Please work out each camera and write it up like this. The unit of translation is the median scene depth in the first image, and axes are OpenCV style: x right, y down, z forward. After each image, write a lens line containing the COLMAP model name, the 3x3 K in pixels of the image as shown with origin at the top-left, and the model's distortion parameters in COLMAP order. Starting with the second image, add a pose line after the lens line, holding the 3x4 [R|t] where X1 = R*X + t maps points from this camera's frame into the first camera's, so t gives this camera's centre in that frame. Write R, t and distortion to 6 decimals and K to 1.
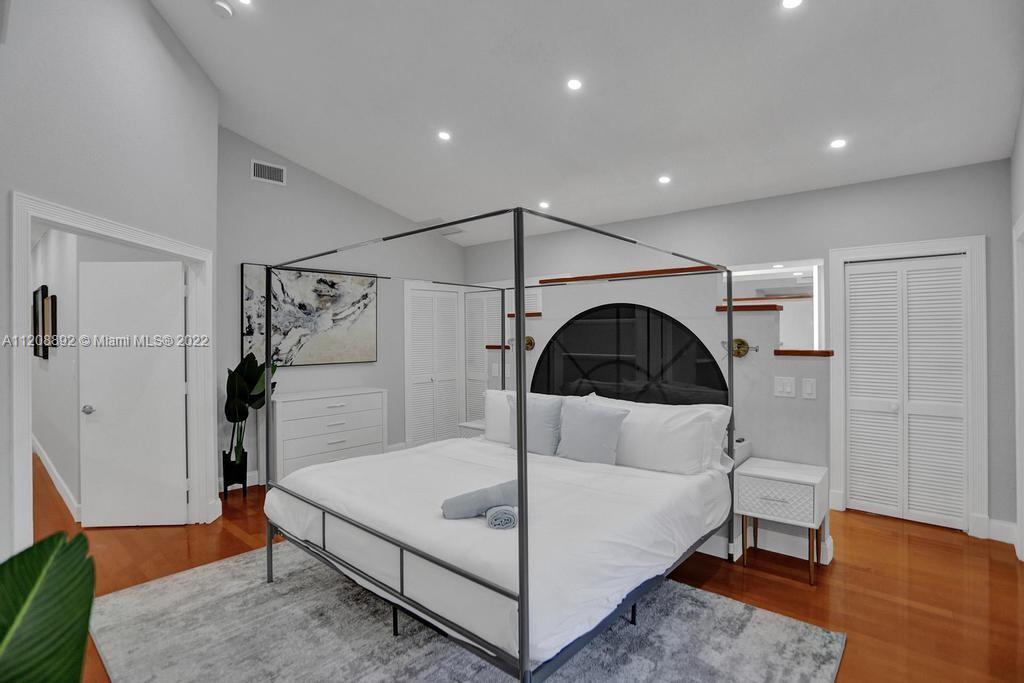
lens RADIAL K [[503.4, 0, 500.3], [0, 503.4, 332.4], [0, 0, 1]] dist [-0.028881, 0.000313]
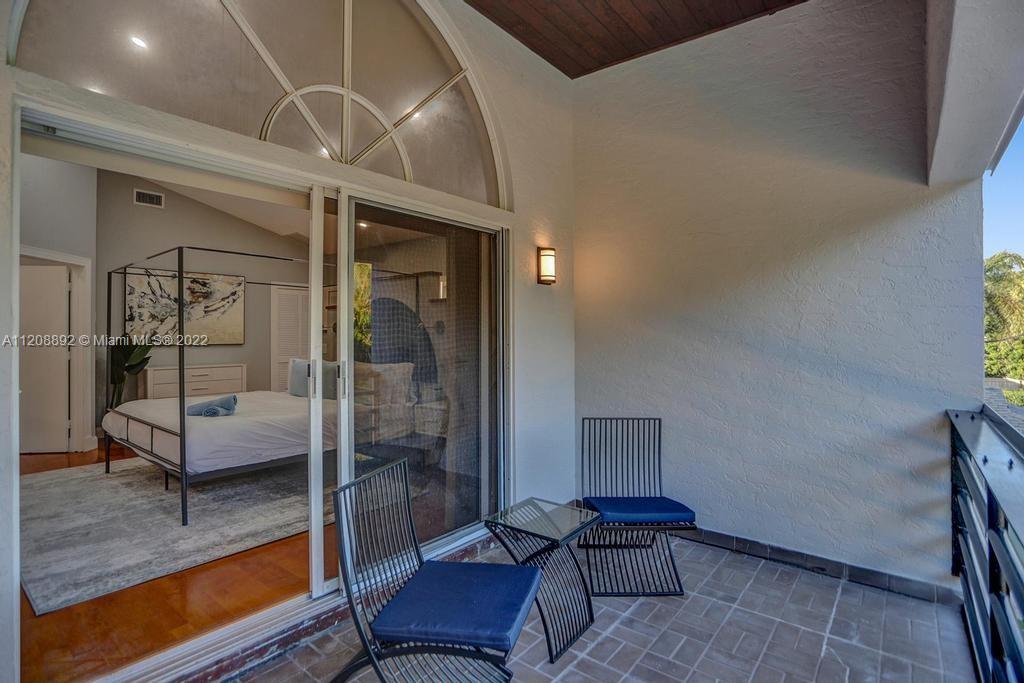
lens RADIAL K [[503.4, 0, 500.3], [0, 503.4, 332.4], [0, 0, 1]] dist [-0.028881, 0.000313]
pose [[0.998558, 0.007575, 0.053148, 0.379970], [-0.007253, 0.999954, -0.006251, 0.034187], [-0.053193, 0.005857, 0.998567, -0.341636]]
